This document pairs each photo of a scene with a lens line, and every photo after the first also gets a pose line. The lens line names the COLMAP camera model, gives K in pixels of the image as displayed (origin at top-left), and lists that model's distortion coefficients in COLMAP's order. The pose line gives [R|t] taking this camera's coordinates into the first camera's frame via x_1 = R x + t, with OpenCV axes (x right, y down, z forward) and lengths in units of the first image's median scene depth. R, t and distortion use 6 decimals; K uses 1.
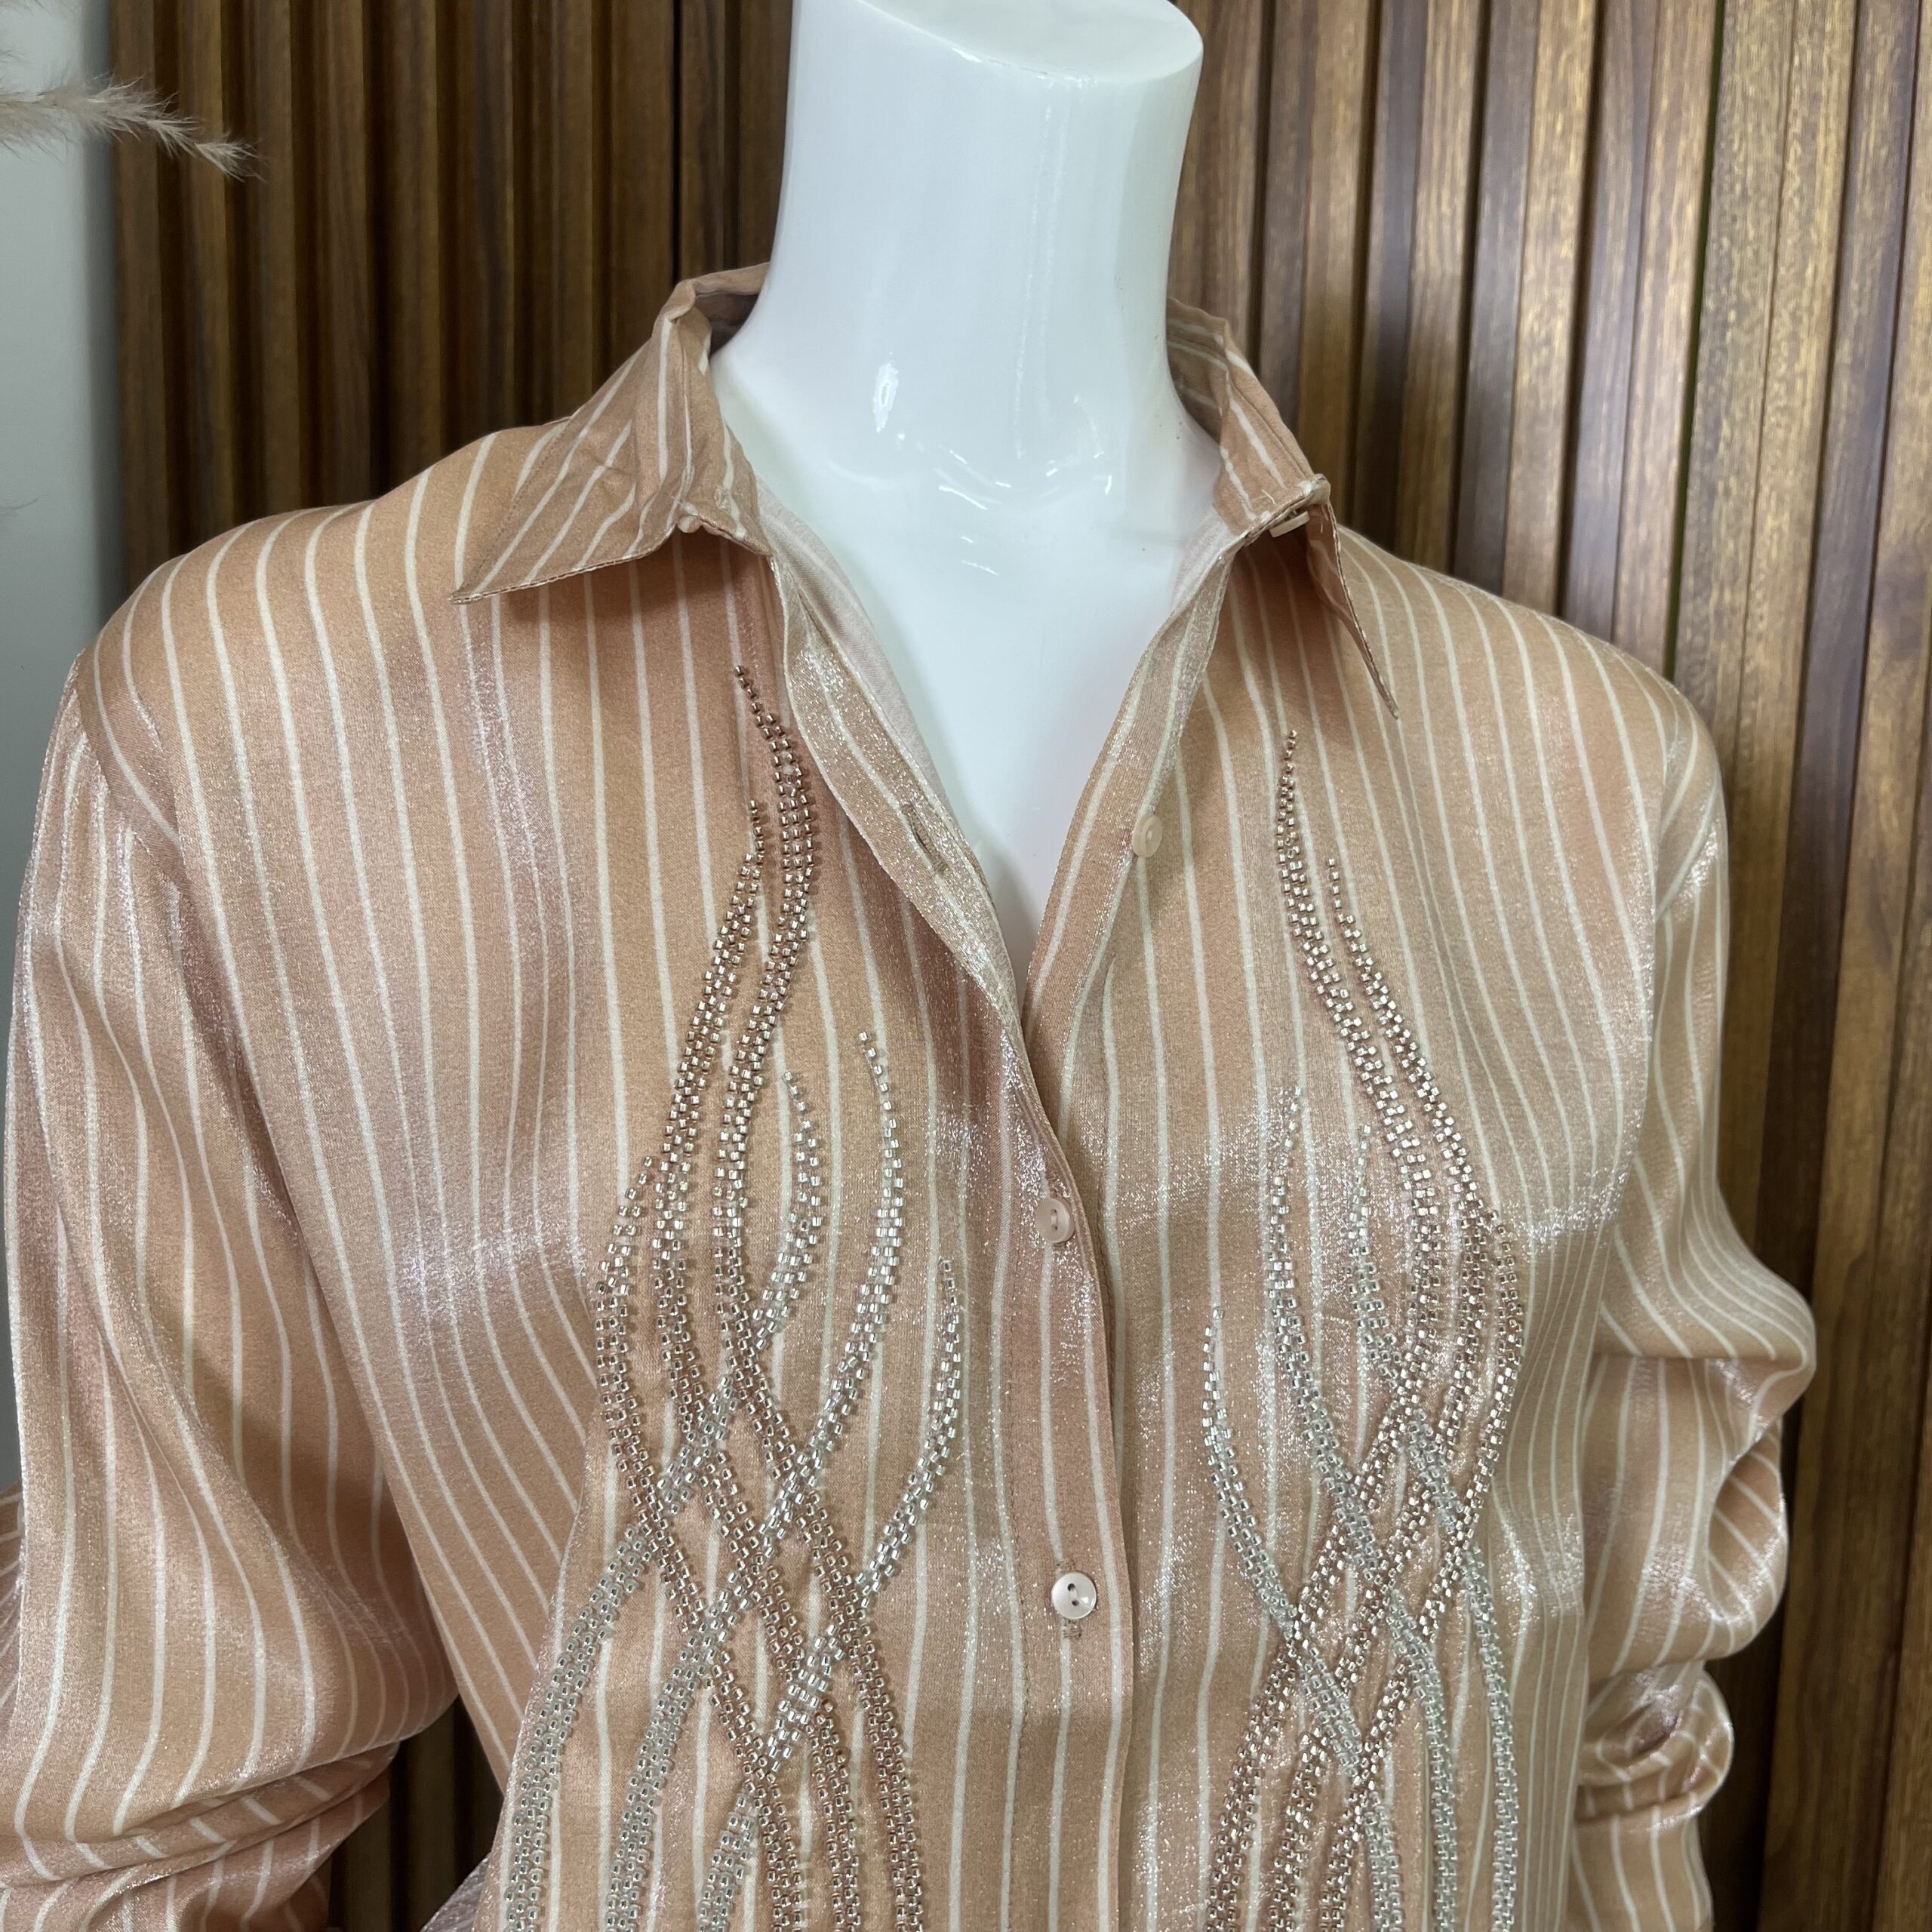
lens RADIAL K [[1968.5, 0, 965.1], [0, 1968.5, 962.6], [0, 0, 1]] dist [0.014572, 0.000000]
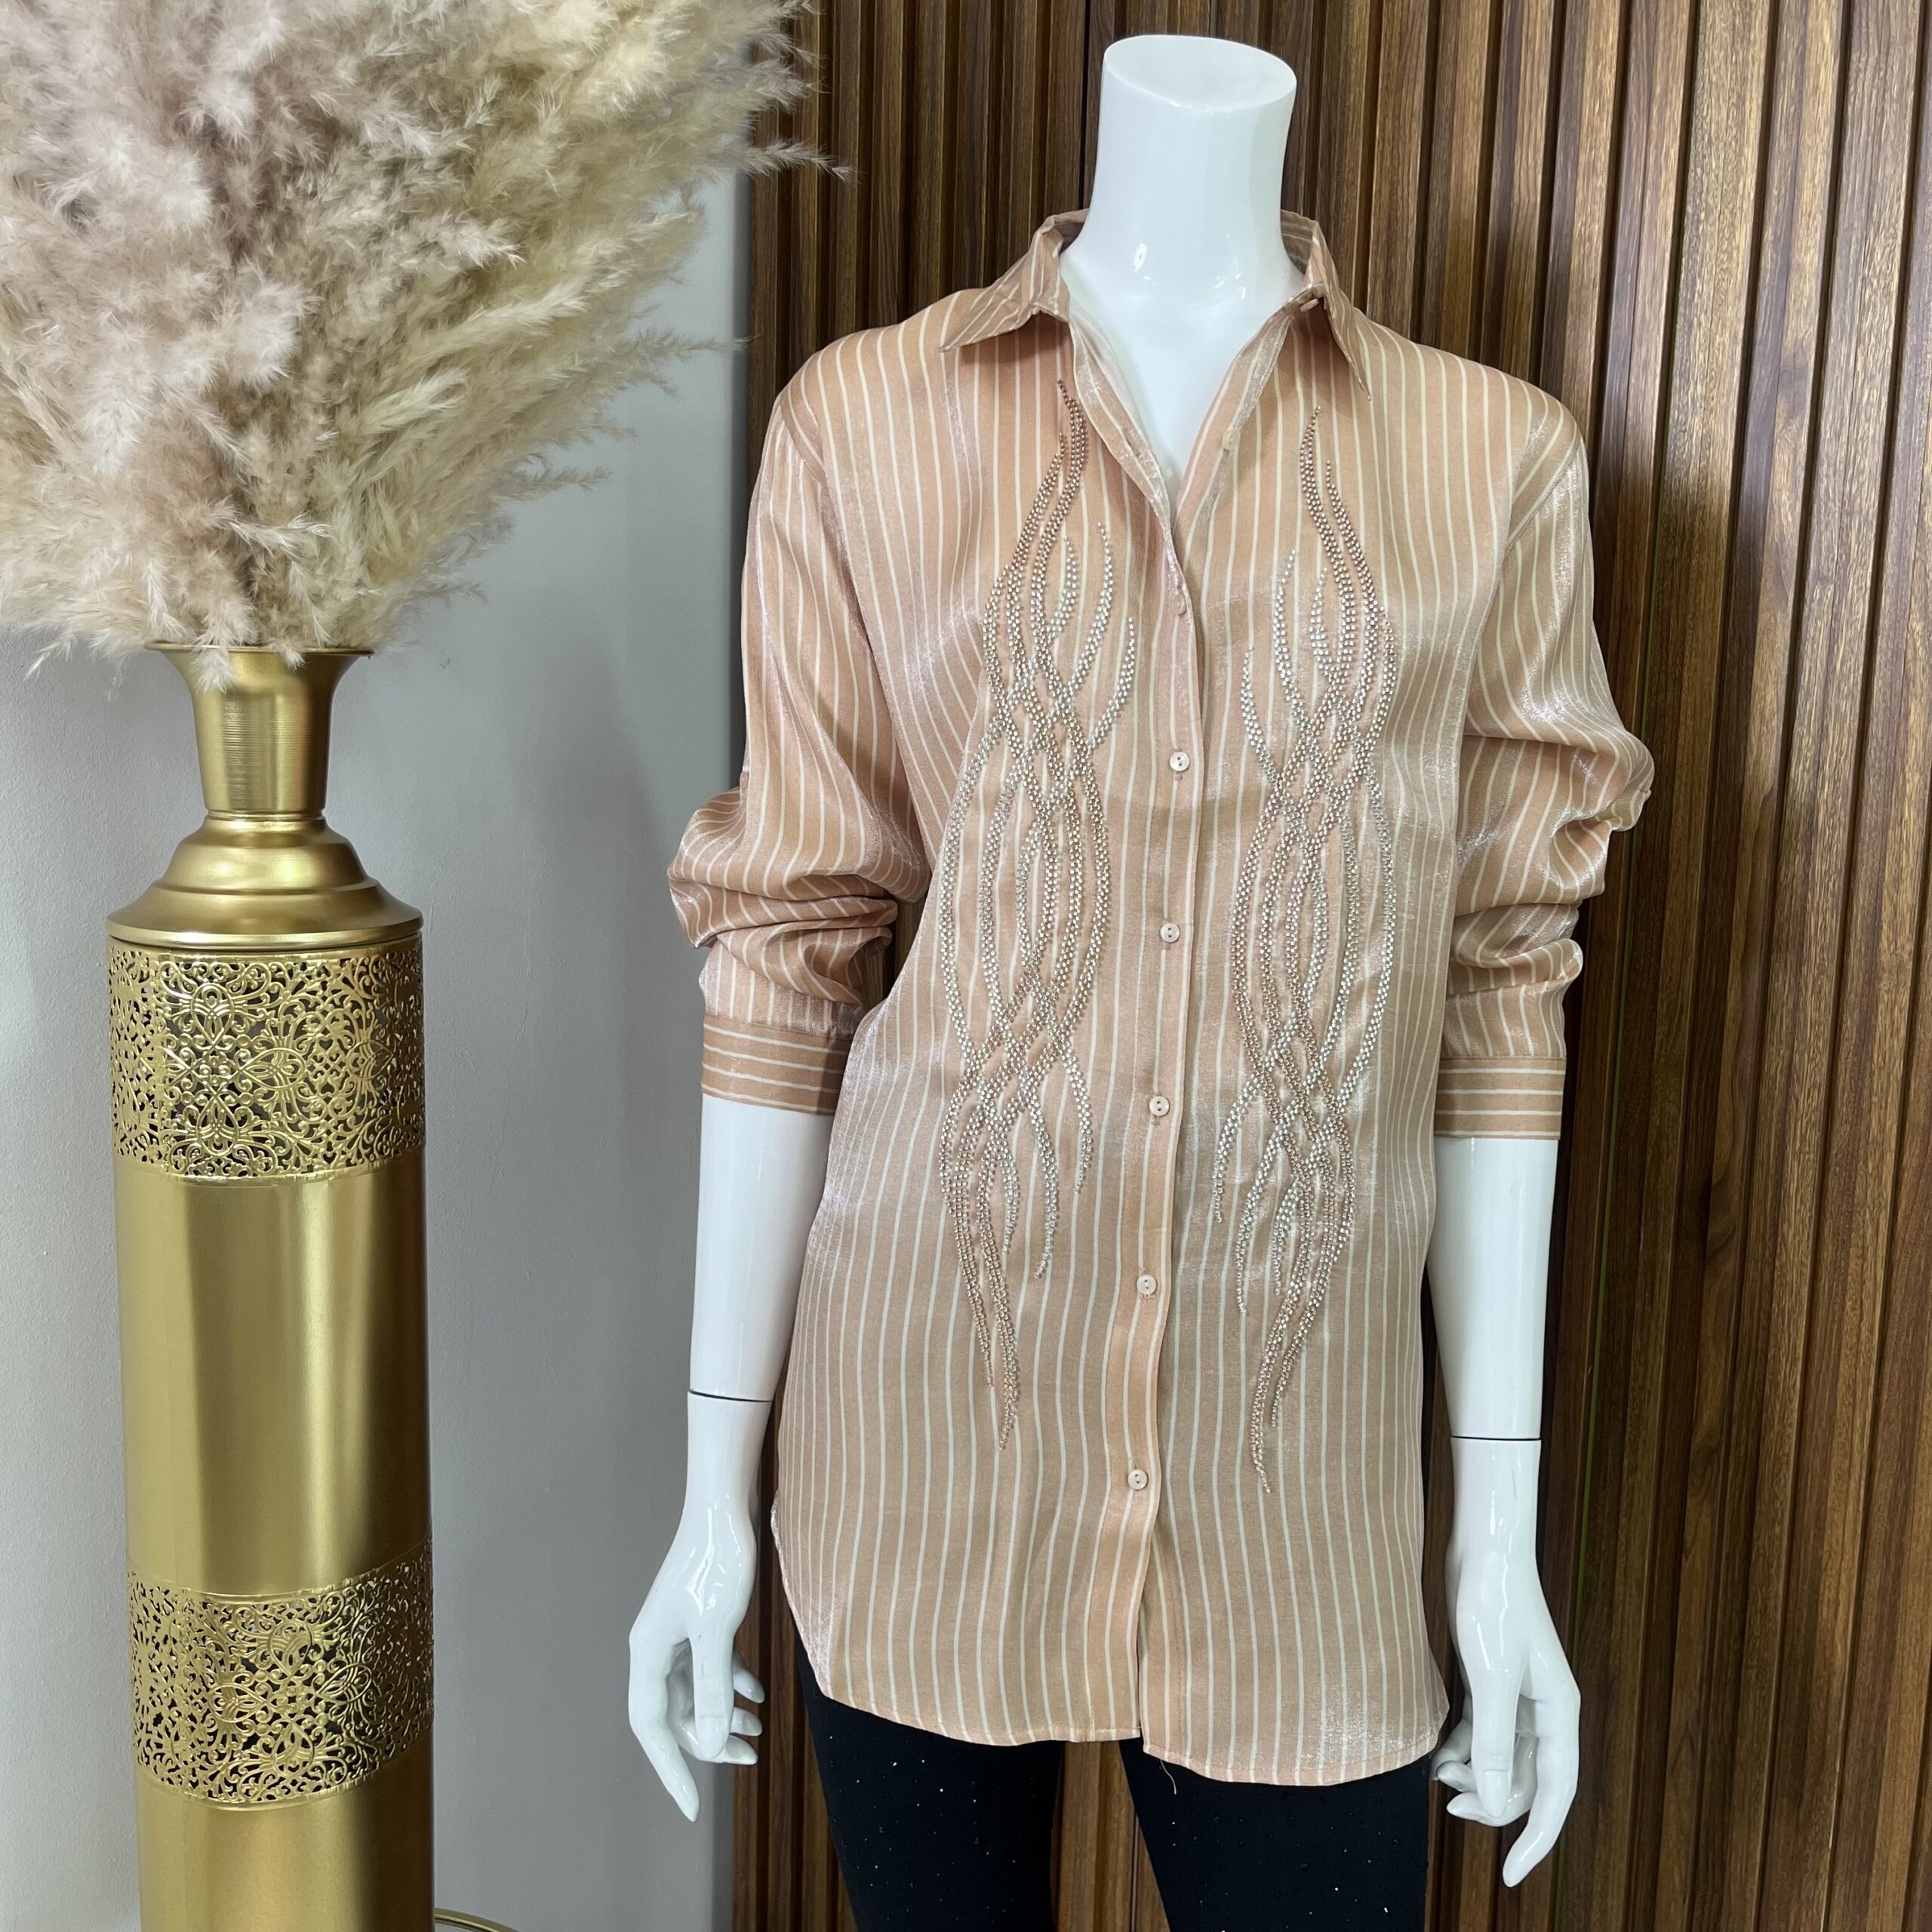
lens RADIAL K [[1968.5, 0, 962.5], [0, 1968.5, 979.0], [0, 0, 1]] dist [0.014572, 0.000000]
pose [[0.970126, 0.033406, -0.240290, 0.330736], [-0.033960, 0.999421, 0.001835, 0.515631], [0.240212, 0.006380, 0.970699, -1.172977]]
